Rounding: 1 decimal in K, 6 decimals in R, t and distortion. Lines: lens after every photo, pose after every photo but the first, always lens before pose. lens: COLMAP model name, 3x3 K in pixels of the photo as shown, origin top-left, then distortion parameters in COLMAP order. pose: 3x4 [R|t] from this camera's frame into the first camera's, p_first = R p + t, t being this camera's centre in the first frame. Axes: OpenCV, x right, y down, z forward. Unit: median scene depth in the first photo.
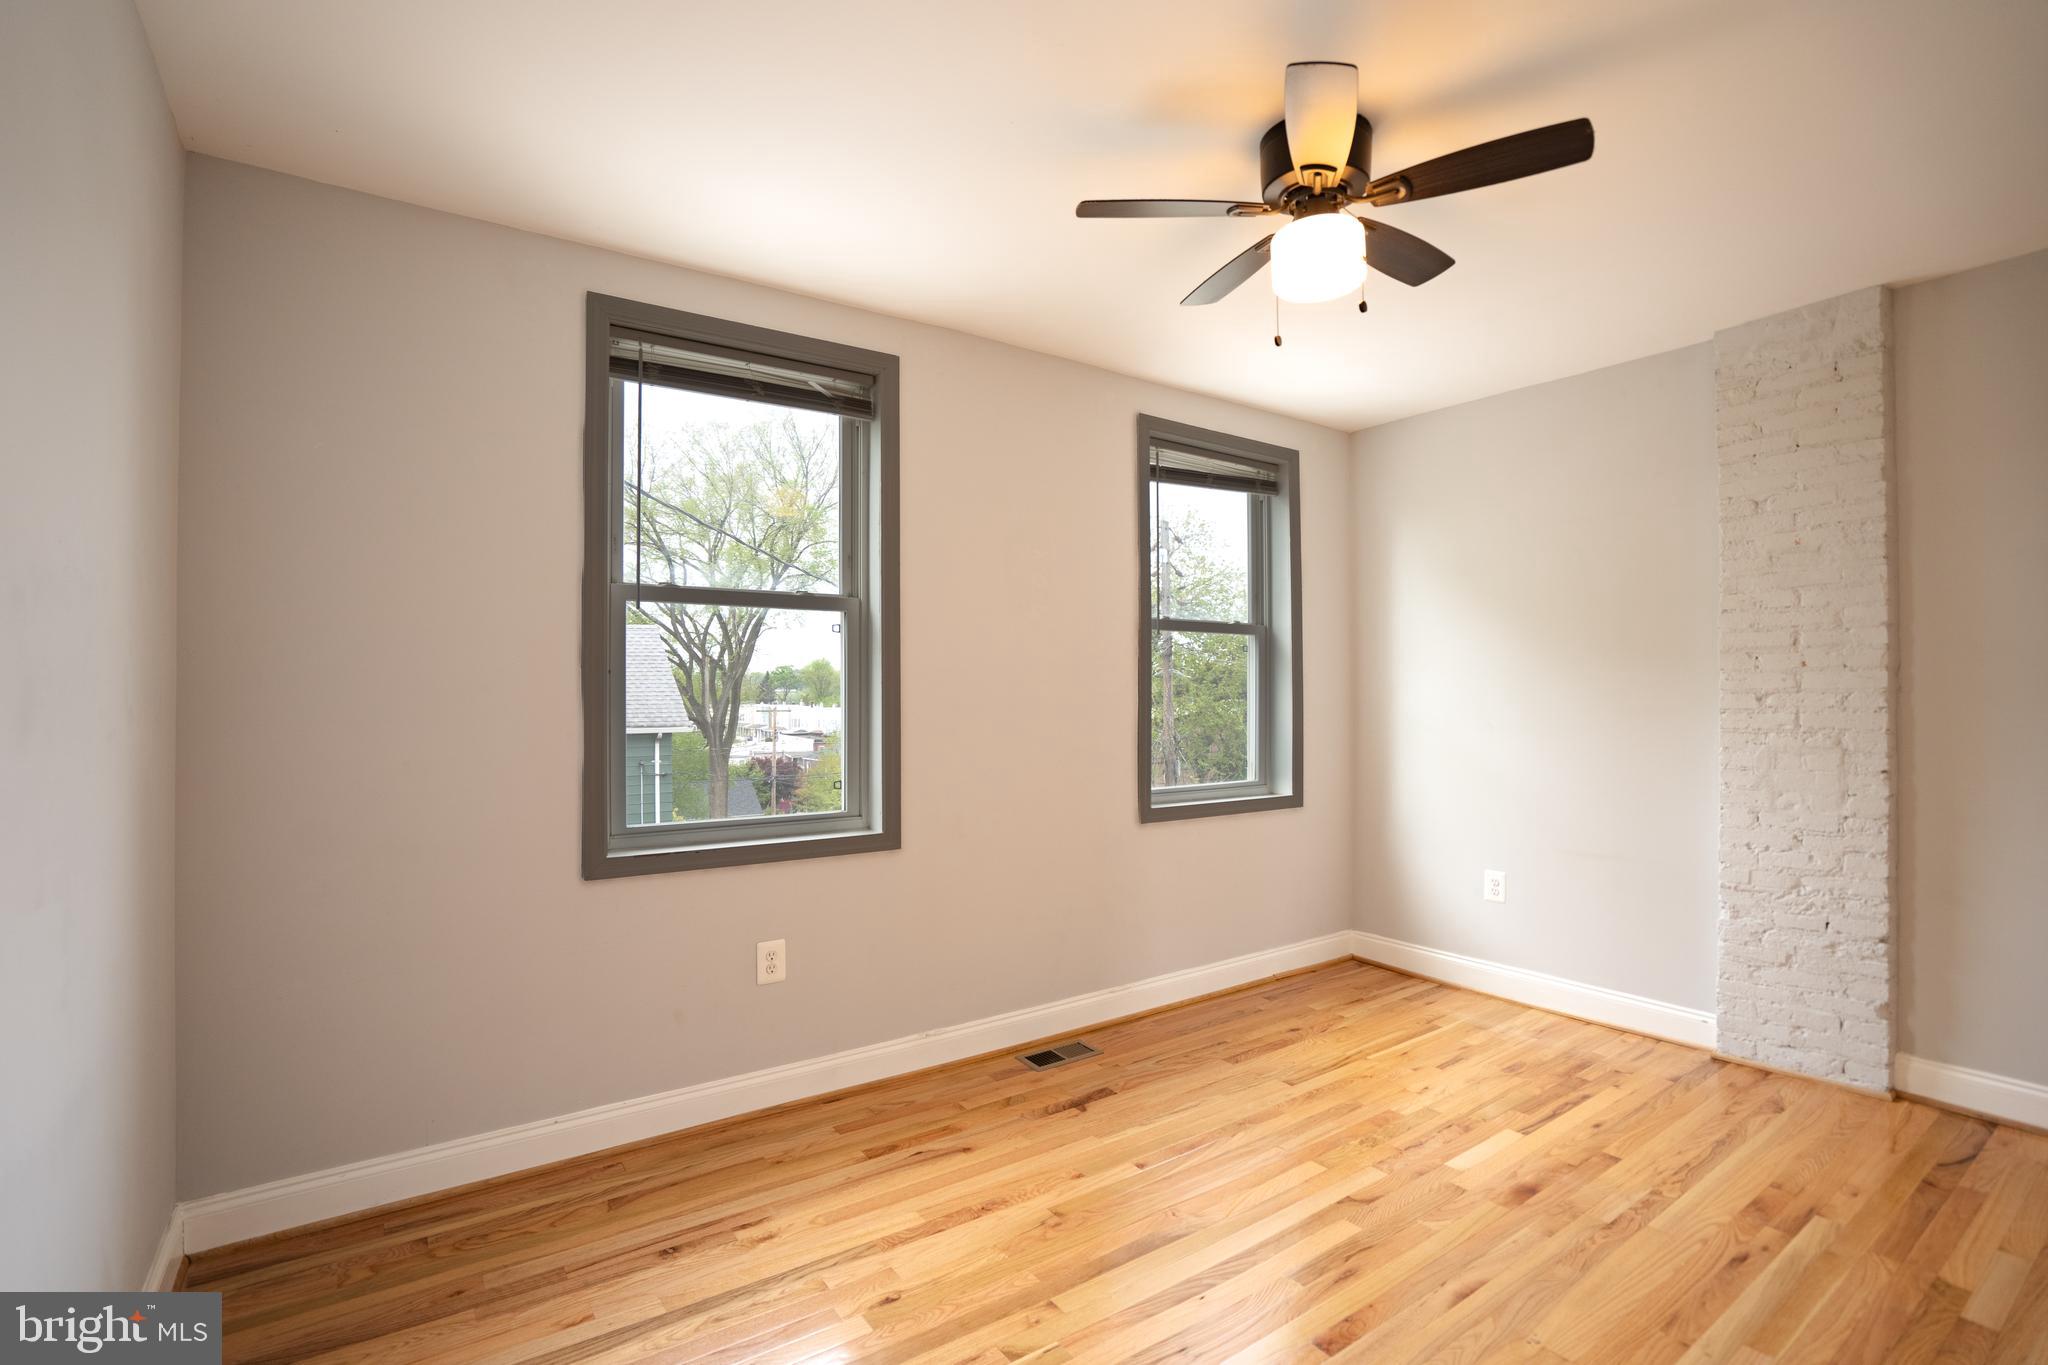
lens RADIAL K [[938.7, 0, 1006.5], [0, 938.7, 690.1], [0, 0, 1]] dist [-0.010090, 0.003091]
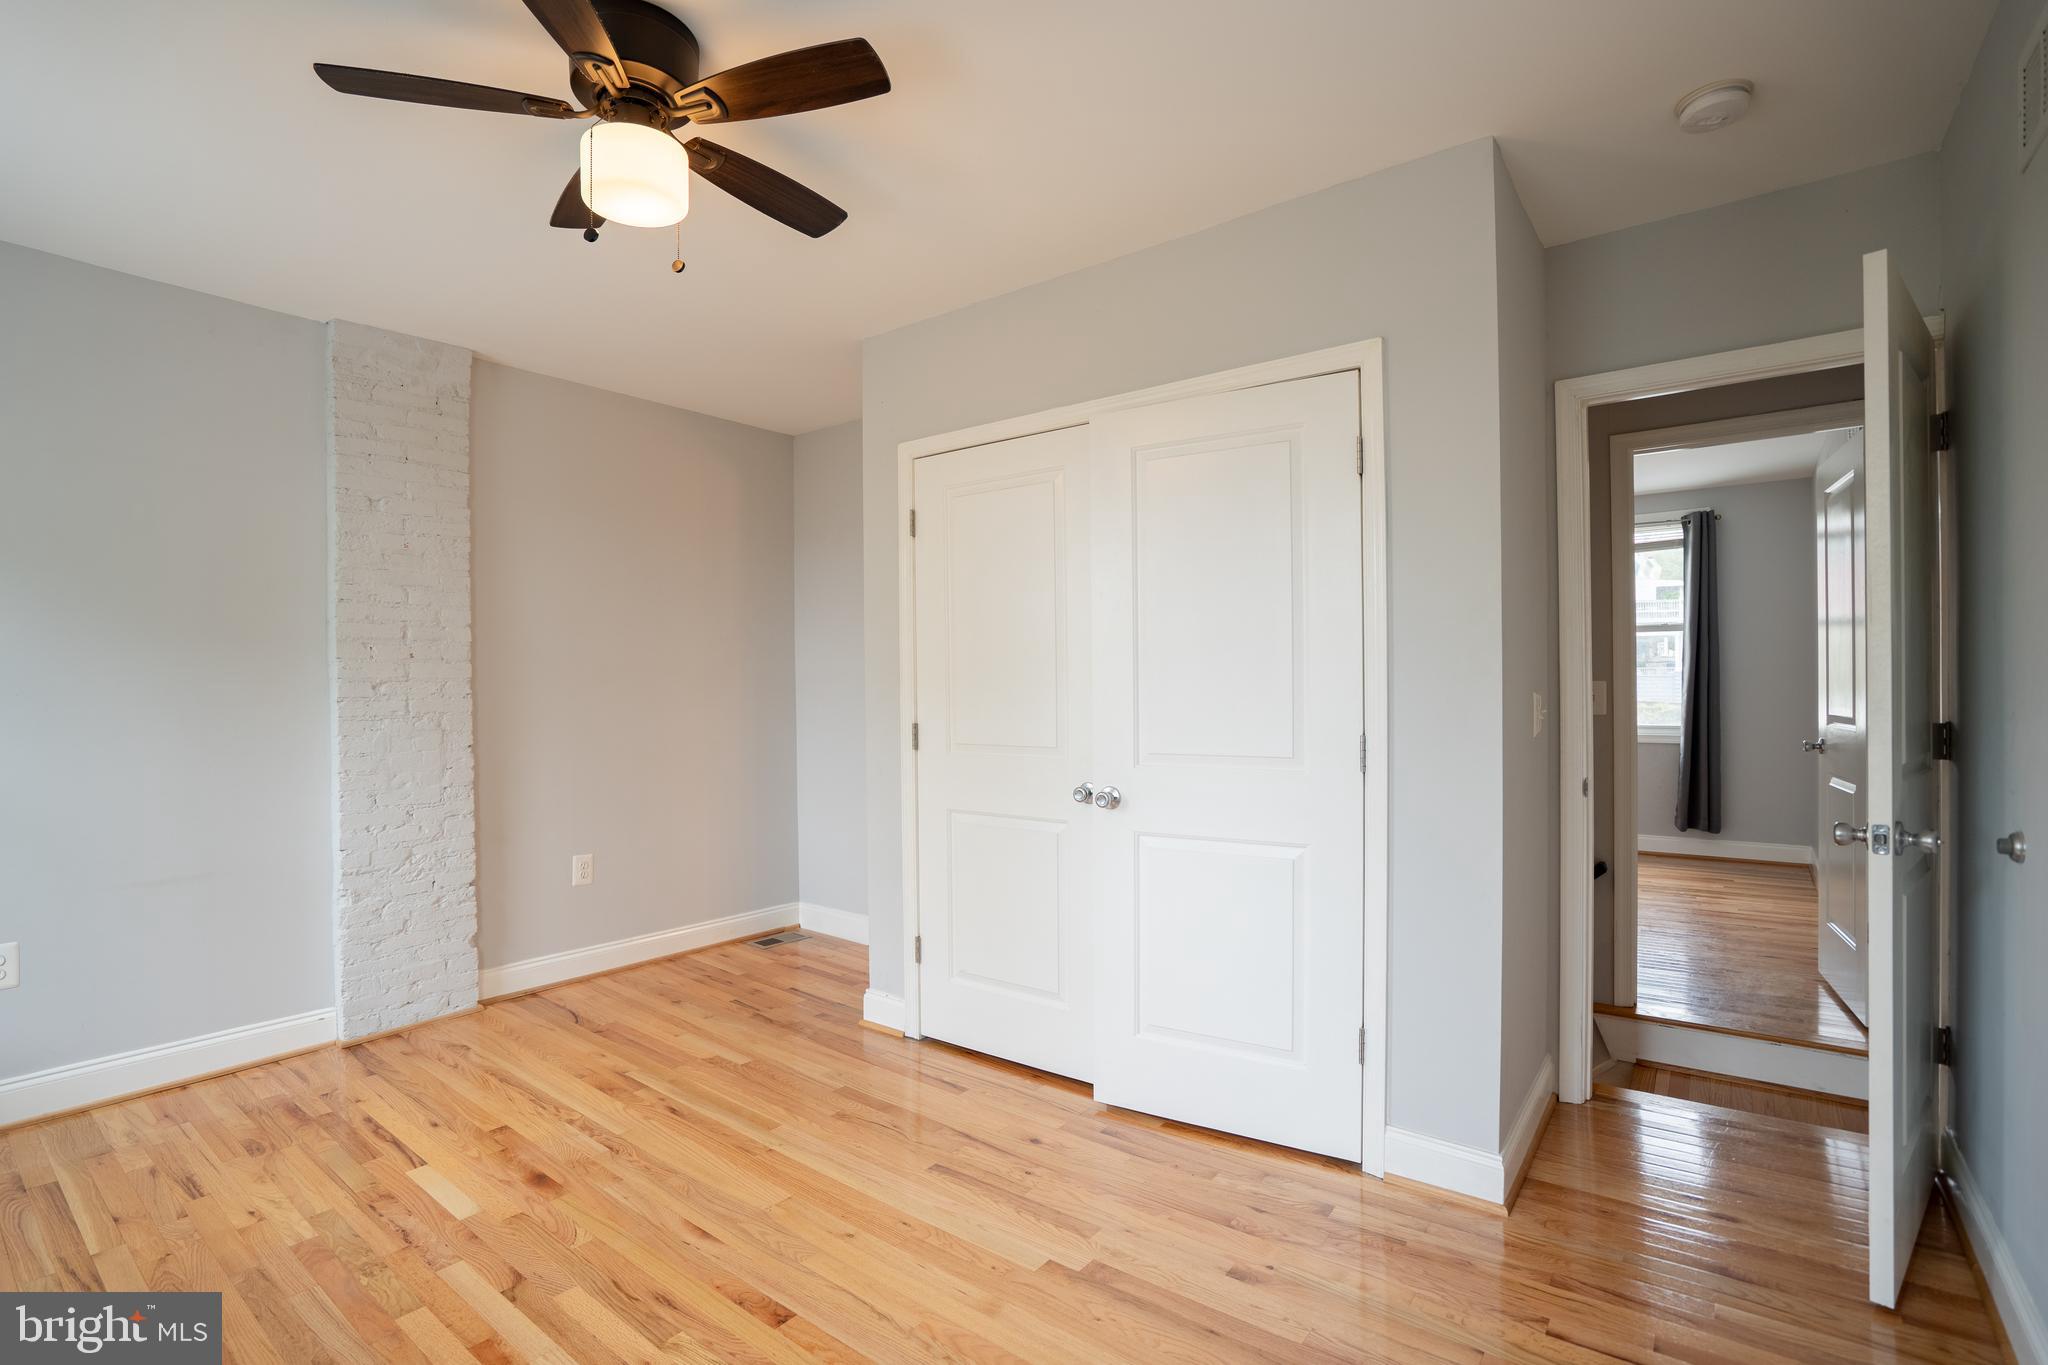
lens RADIAL K [[938.7, 0, 1015.0], [0, 938.7, 687.4], [0, 0, 1]] dist [-0.010090, 0.003091]
pose [[-0.275525, 0.003569, 0.961287, -0.441194], [0.000253, 0.999993, -0.003640, 0.014452], [-0.961294, -0.000760, -0.275524, 0.648031]]
